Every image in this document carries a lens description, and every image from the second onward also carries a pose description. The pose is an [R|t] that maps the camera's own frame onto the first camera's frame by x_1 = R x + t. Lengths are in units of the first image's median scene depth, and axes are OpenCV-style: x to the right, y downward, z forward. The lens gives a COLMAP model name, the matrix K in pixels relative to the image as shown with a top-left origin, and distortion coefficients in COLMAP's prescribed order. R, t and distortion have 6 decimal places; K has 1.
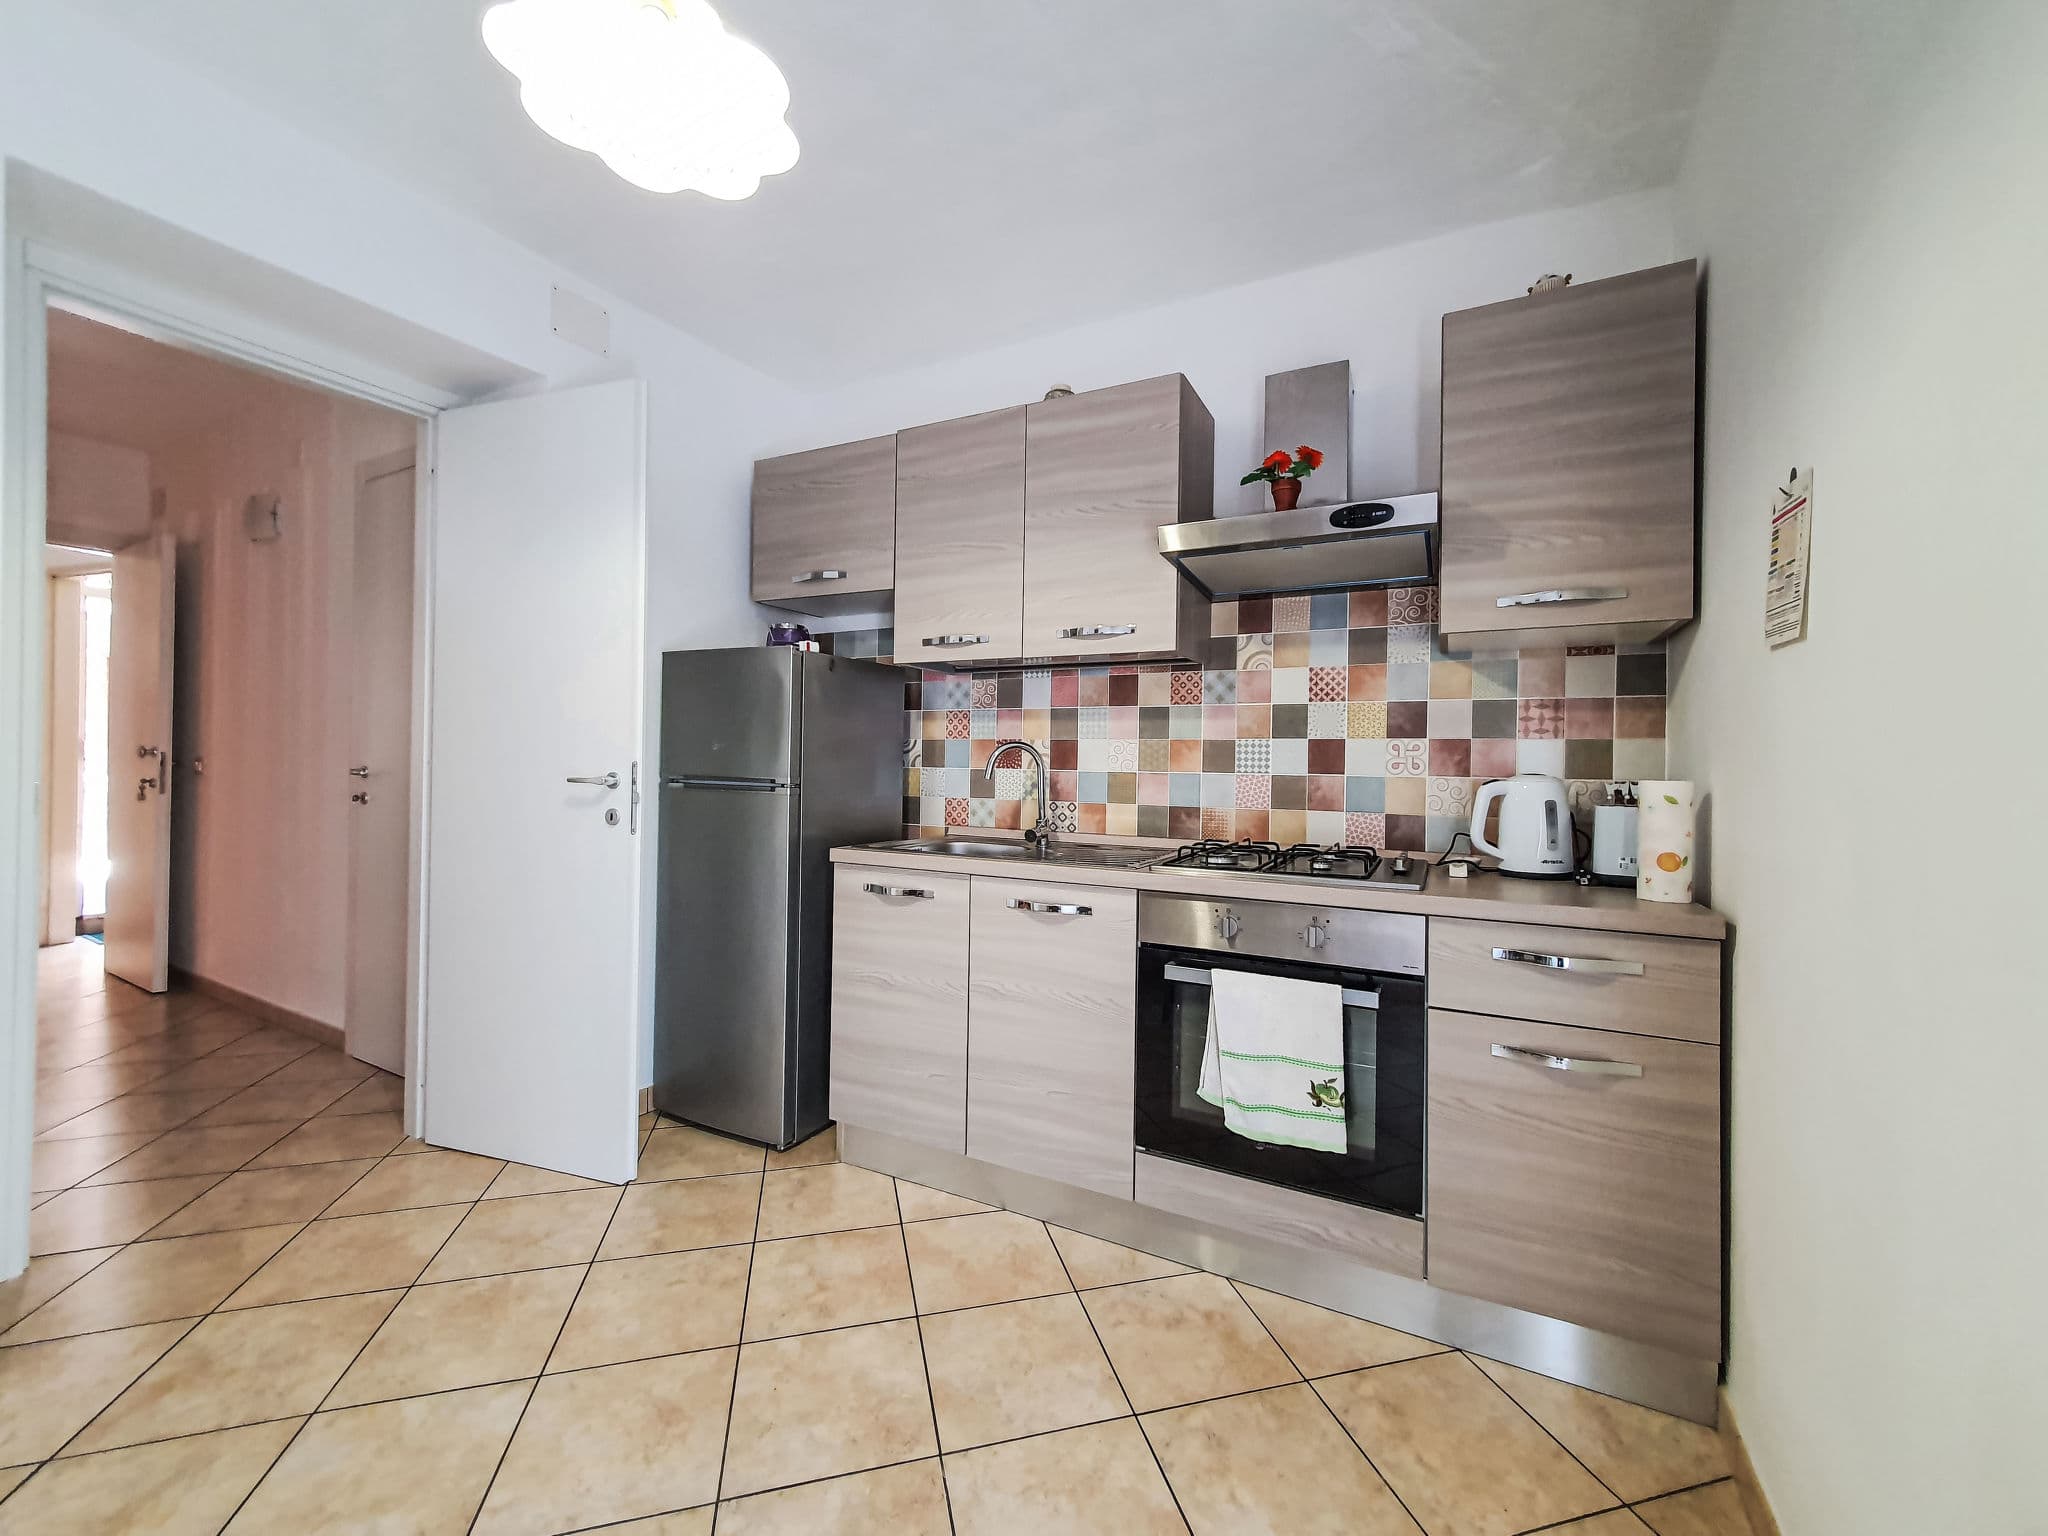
lens RADIAL K [[803.7, 0, 1040.0], [0, 803.7, 761.6], [0, 0, 1]] dist [0.000225, 0.000060]
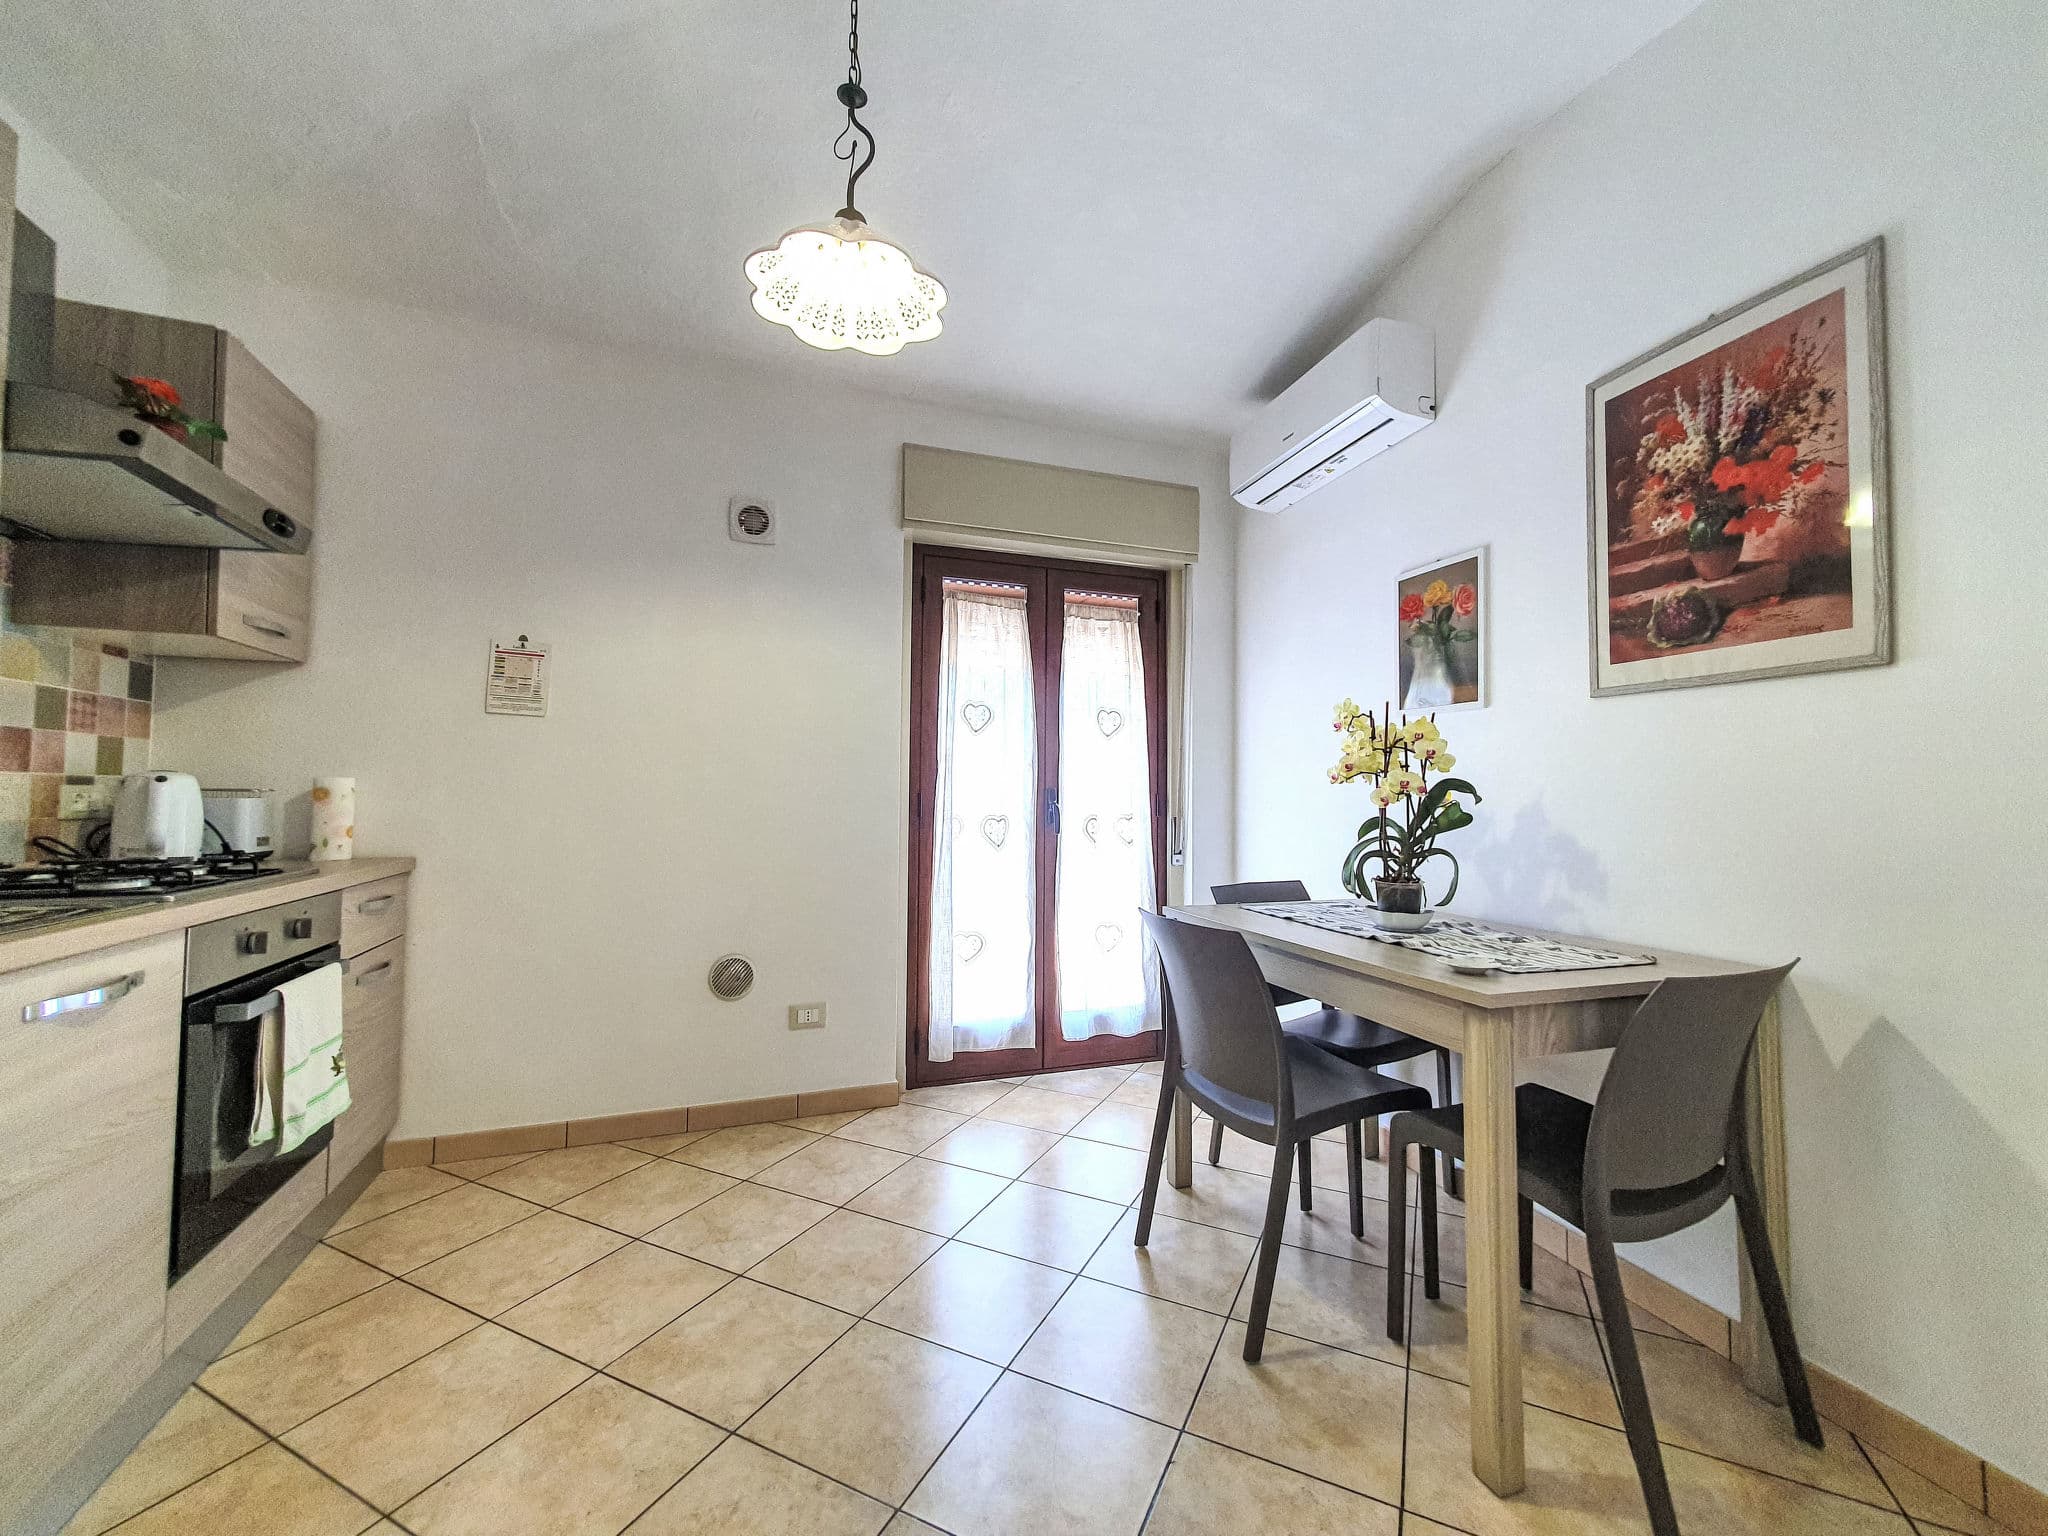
lens RADIAL K [[803.7, 0, 1041.5], [0, 803.7, 766.2], [0, 0, 1]] dist [0.000225, 0.000060]
pose [[-0.753500, 0.000936, 0.657448, -0.847648], [-0.028208, 0.999032, -0.033752, 0.010740], [-0.656843, -0.043978, -0.752744, 0.926570]]
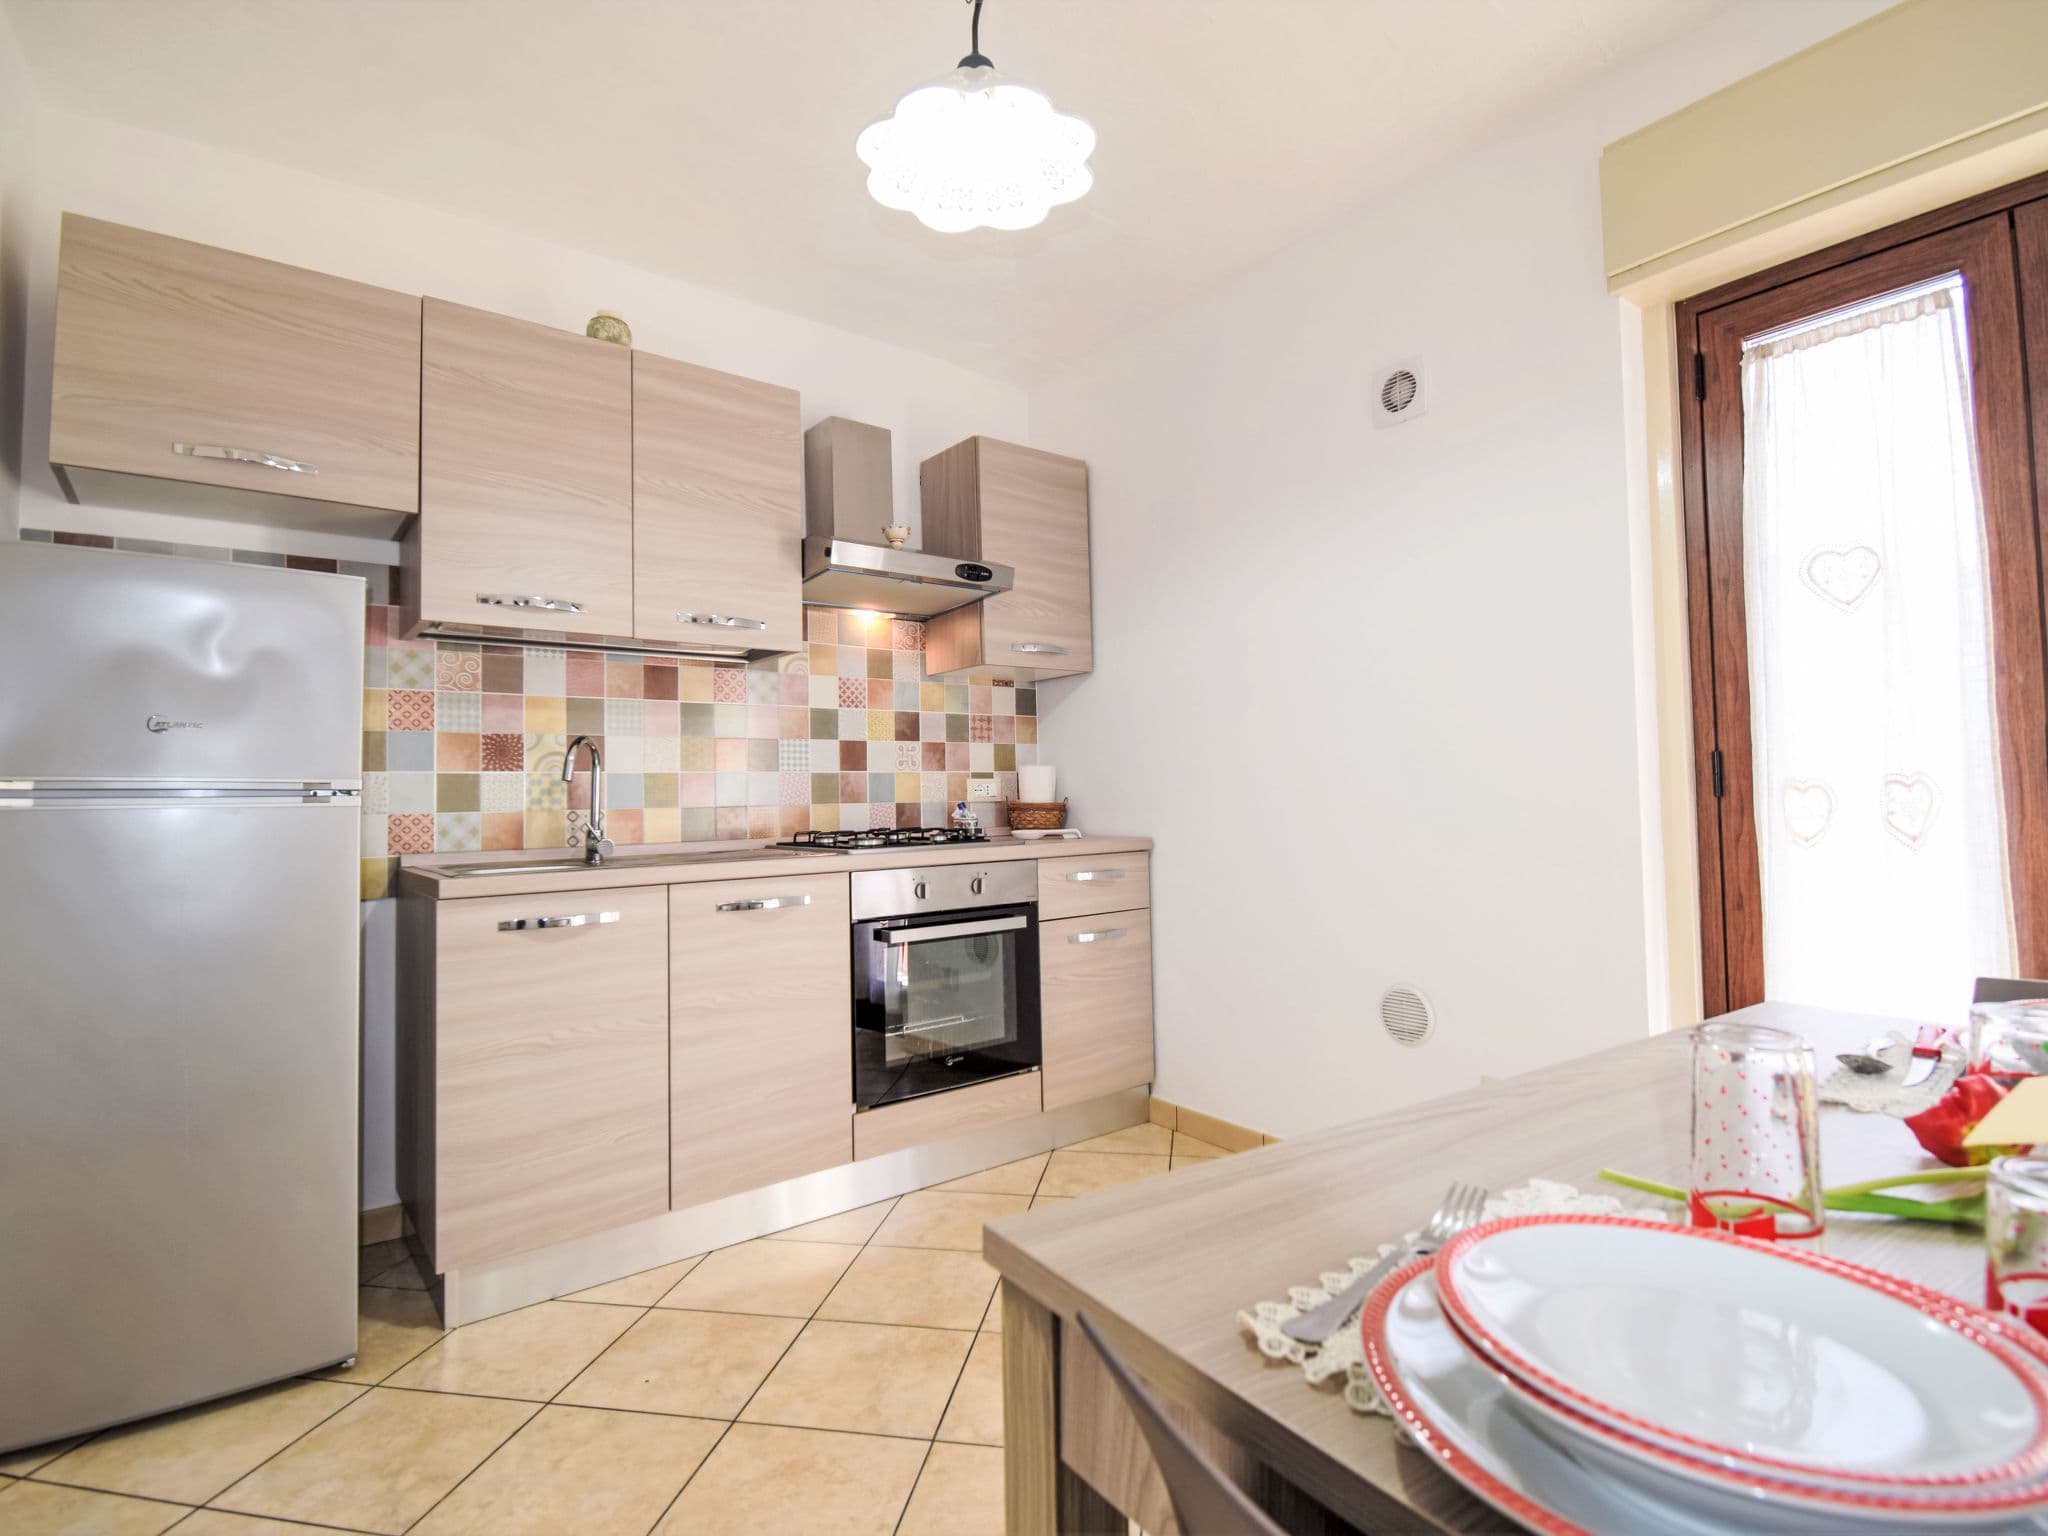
lens RADIAL K [[1017.6, 0, 1033.0], [0, 1017.6, 756.7], [0, 0, 1]] dist [0.004480, -0.018300]
pose [[0.413669, 0.009352, 0.910379, -0.914560], [0.019527, 0.999626, -0.019141, 0.029754], [-0.910218, 0.025695, 0.413332, 0.177247]]
